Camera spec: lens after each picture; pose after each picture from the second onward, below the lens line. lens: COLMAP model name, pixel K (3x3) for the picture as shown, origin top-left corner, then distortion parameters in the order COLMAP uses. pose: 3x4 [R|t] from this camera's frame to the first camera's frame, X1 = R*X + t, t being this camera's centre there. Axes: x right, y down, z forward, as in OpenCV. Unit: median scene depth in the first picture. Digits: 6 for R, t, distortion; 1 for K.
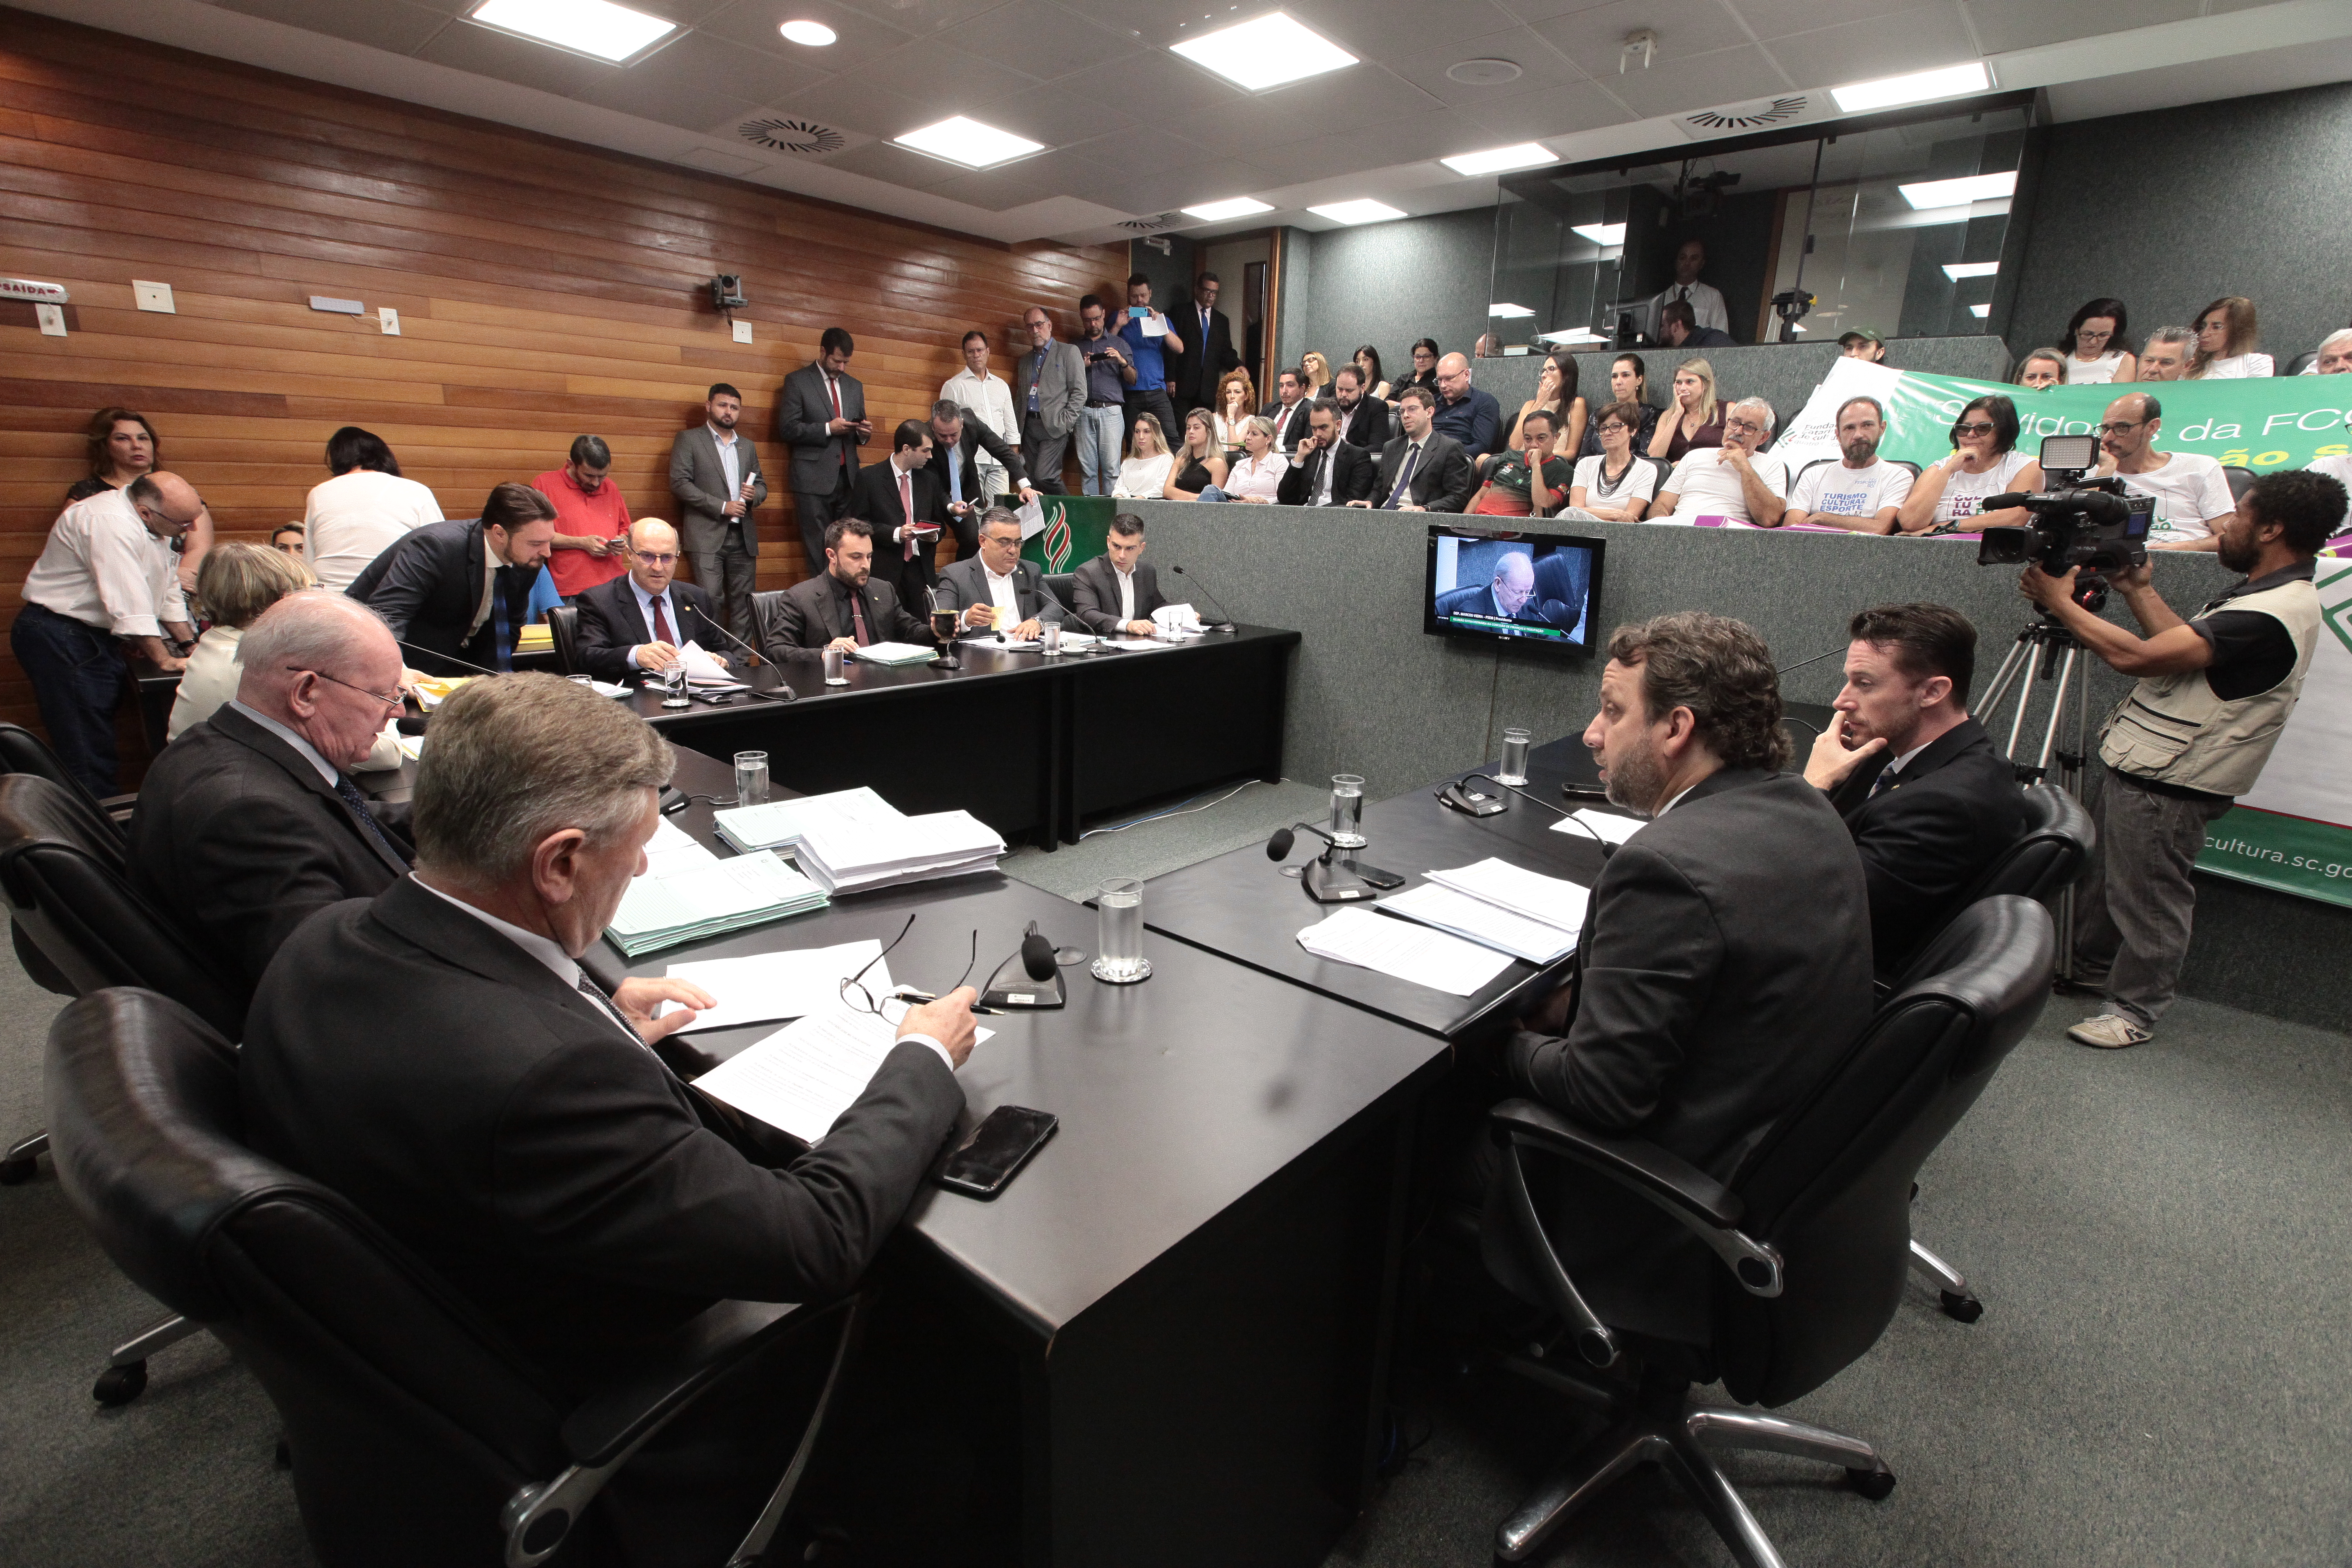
lens RADIAL K [[1061.6, 0, 1164.9], [0, 1061.6, 789.0], [0, 0, 1]] dist [-0.042059, 0.012248]
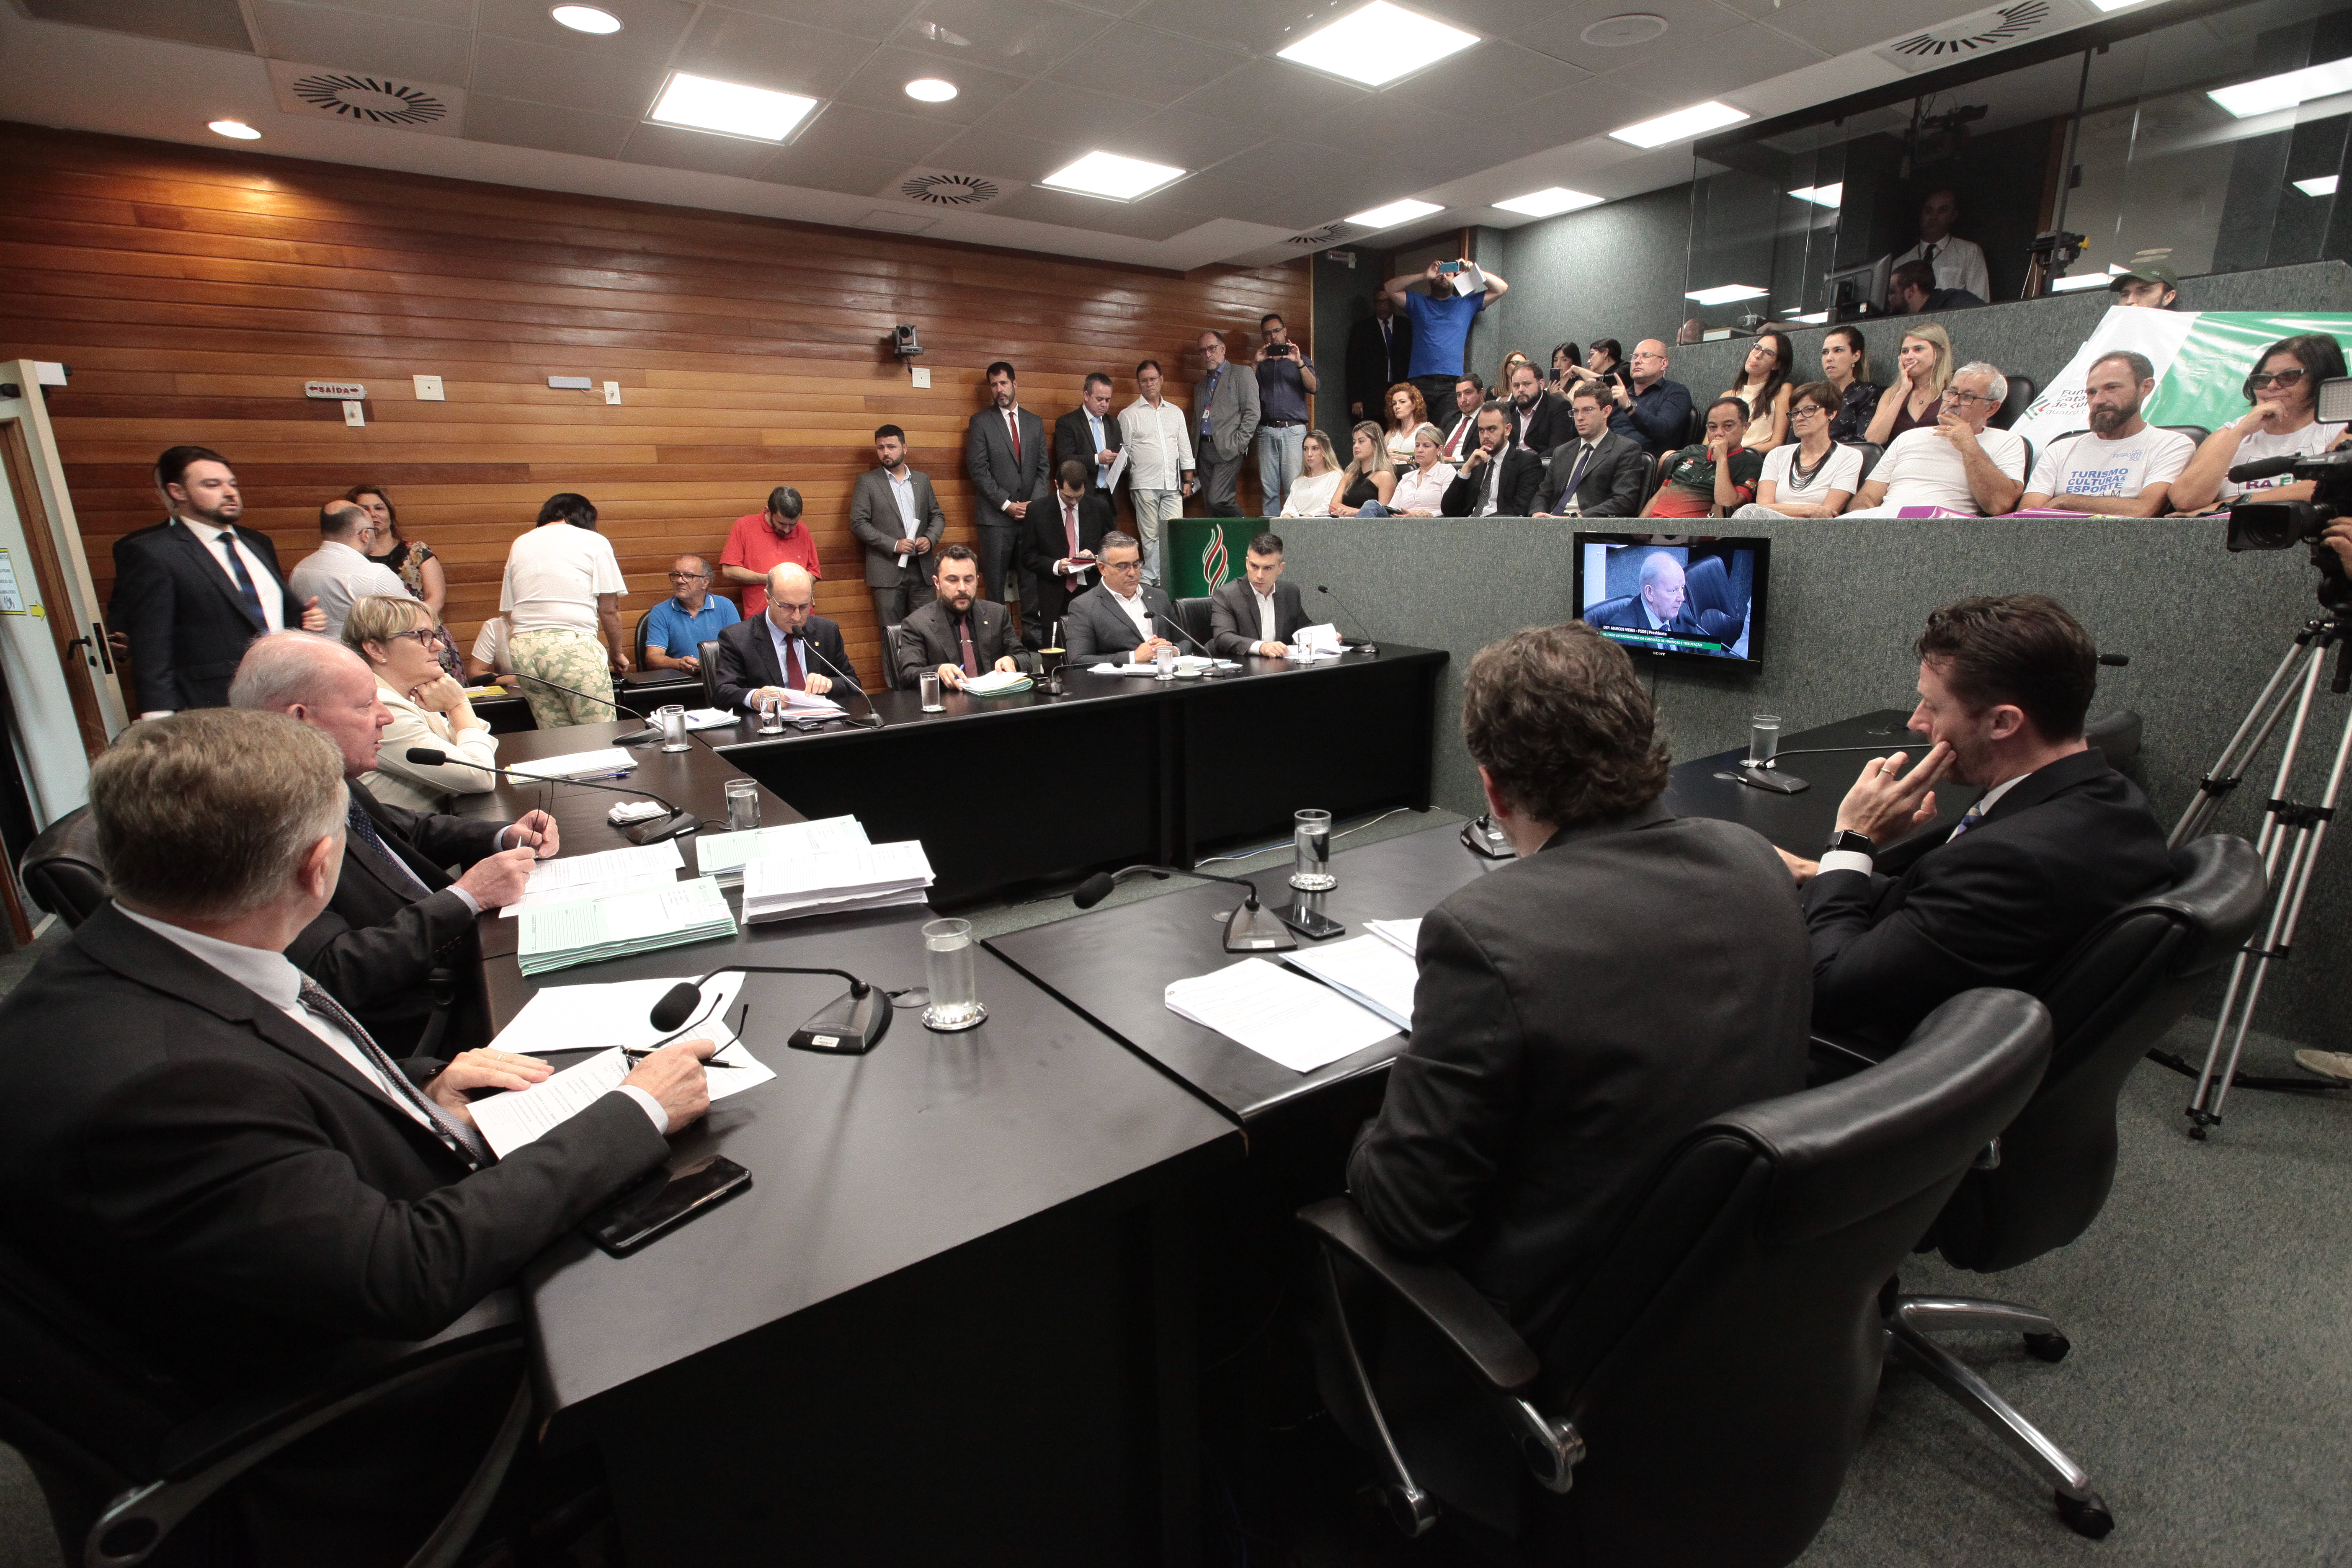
lens RADIAL K [[1061.6, 0, 1164.9], [0, 1061.6, 789.0], [0, 0, 1]] dist [-0.042059, 0.012248]
pose [[0.973237, 0.008581, -0.229646, 0.106988], [-0.013240, 0.999736, -0.018758, -0.005149], [0.229424, 0.021296, 0.973094, 0.035864]]
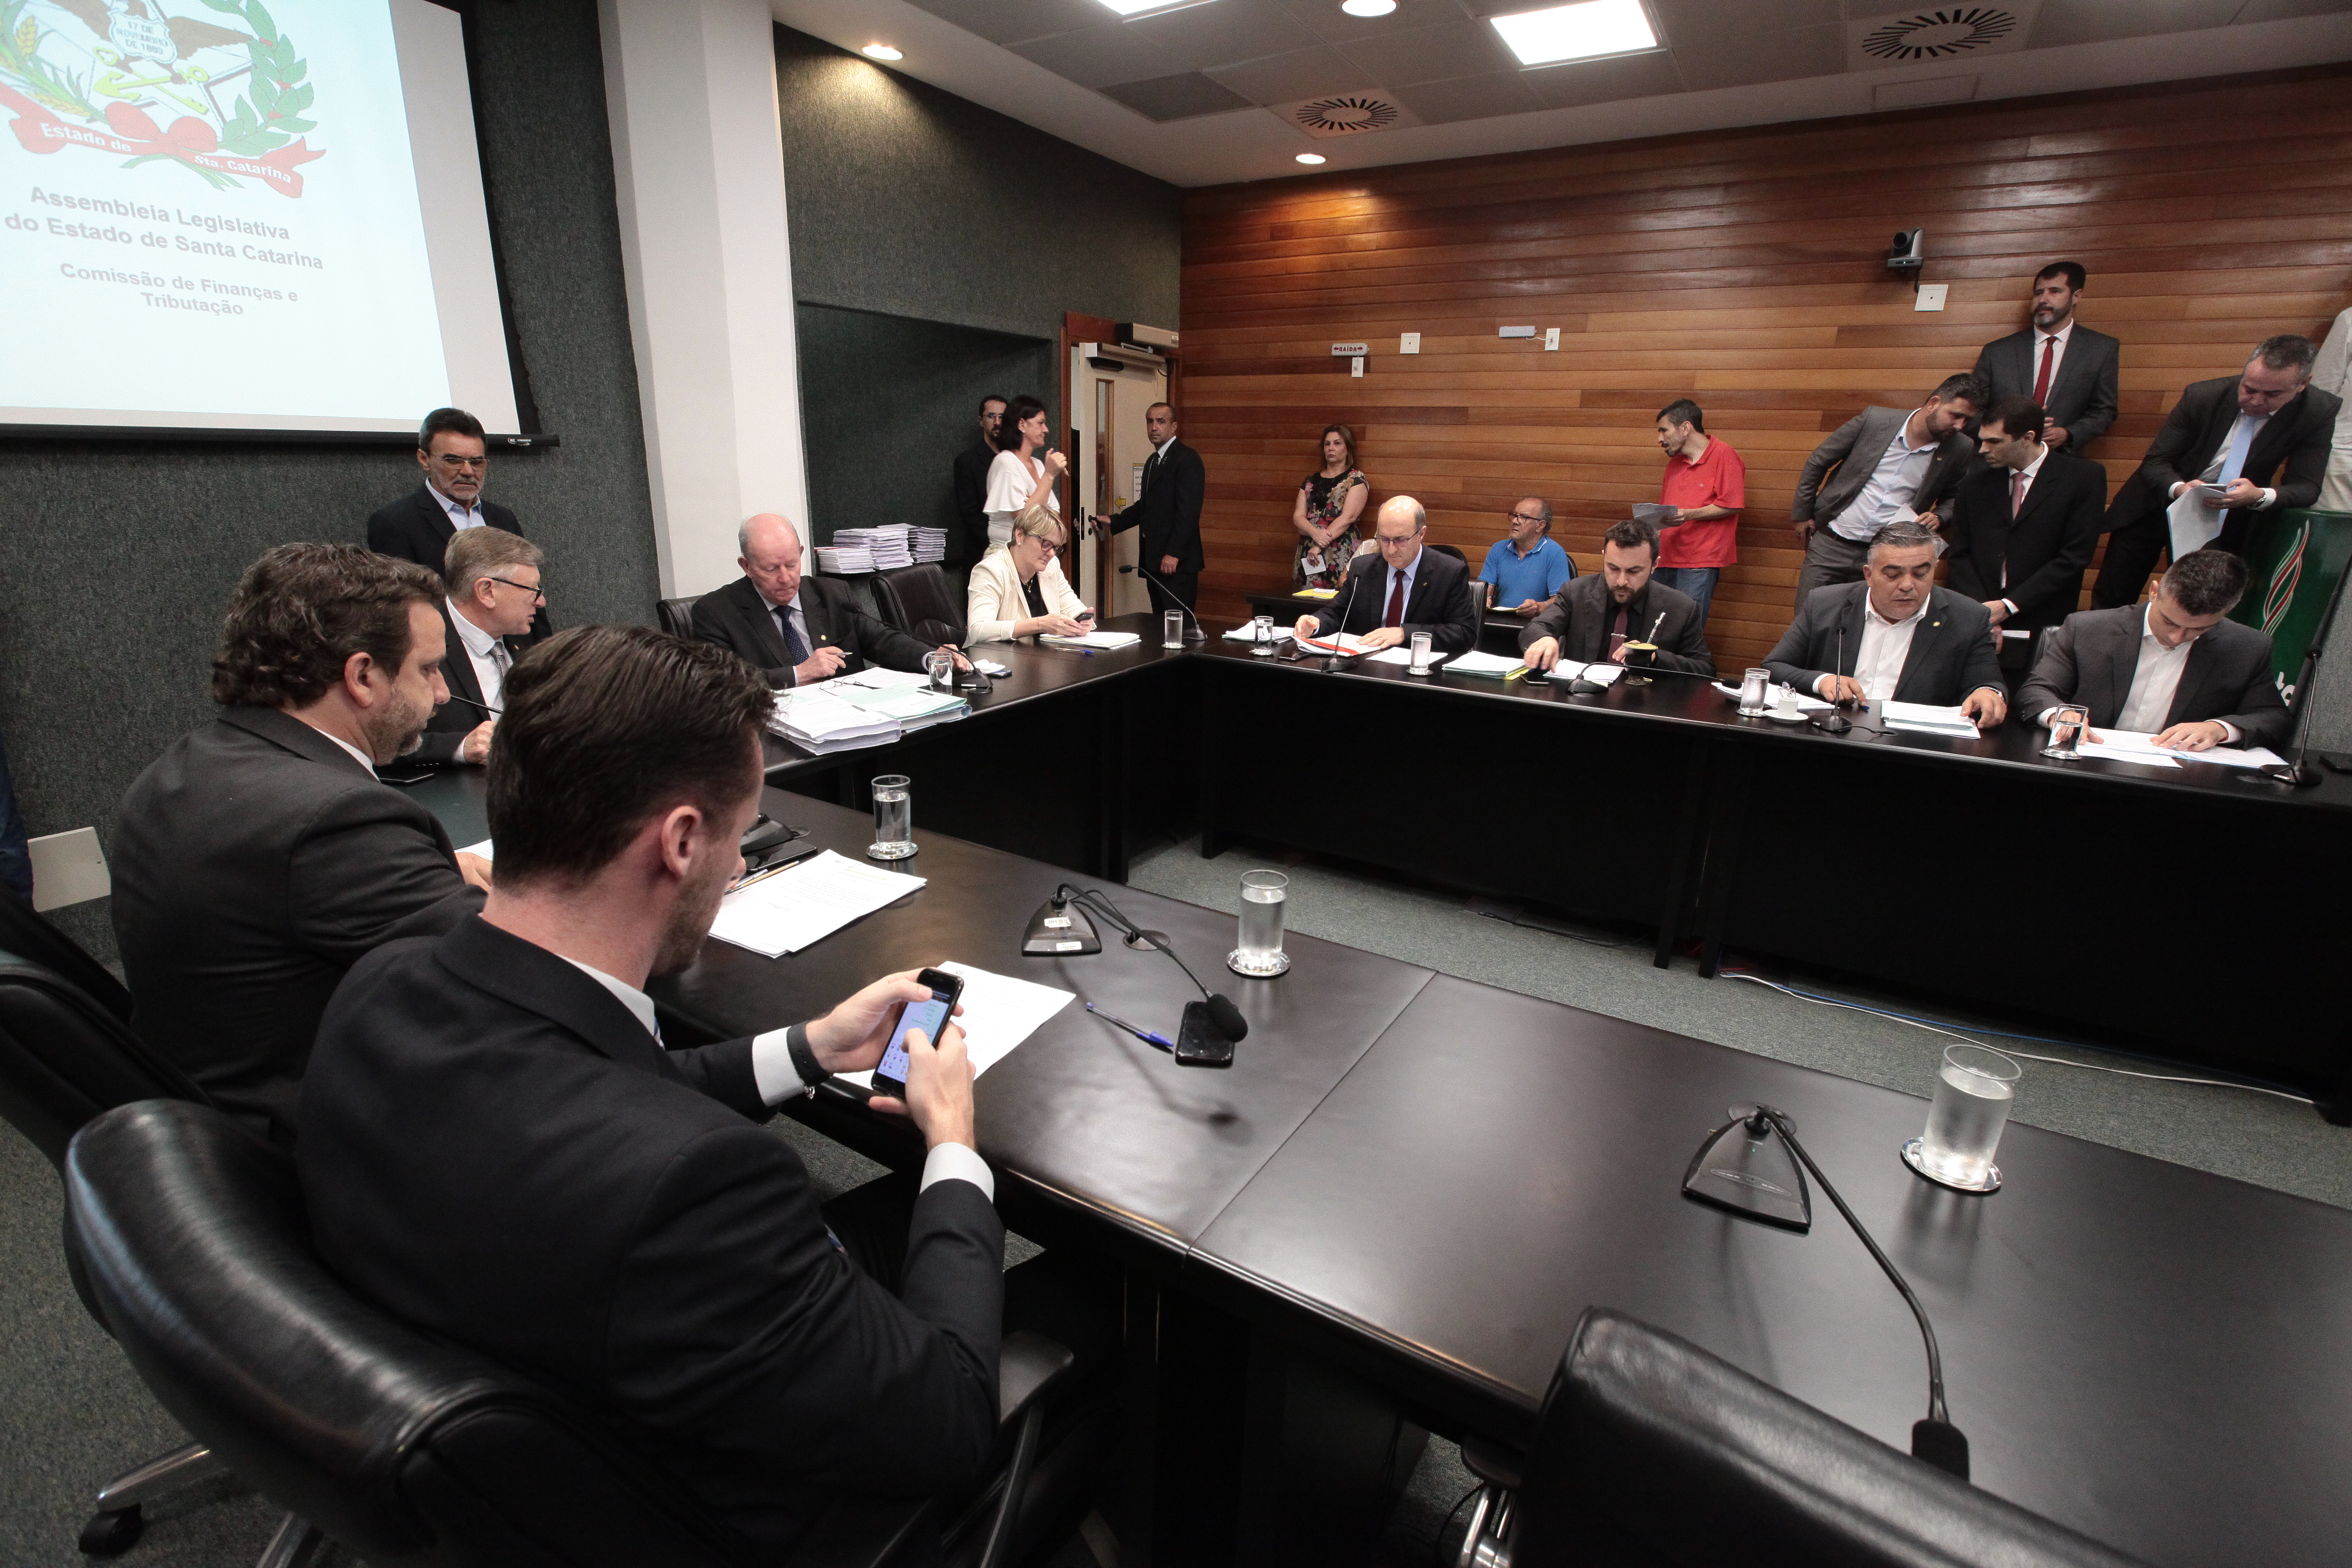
lens RADIAL K [[1061.6, 0, 1164.9], [0, 1061.6, 789.0], [0, 0, 1]] dist [-0.042059, 0.012248]
pose [[0.172593, 0.270193, -0.947210, 0.452014], [-0.283207, 0.934648, 0.215006, -0.105956], [0.943401, 0.231148, 0.237834, 0.423193]]
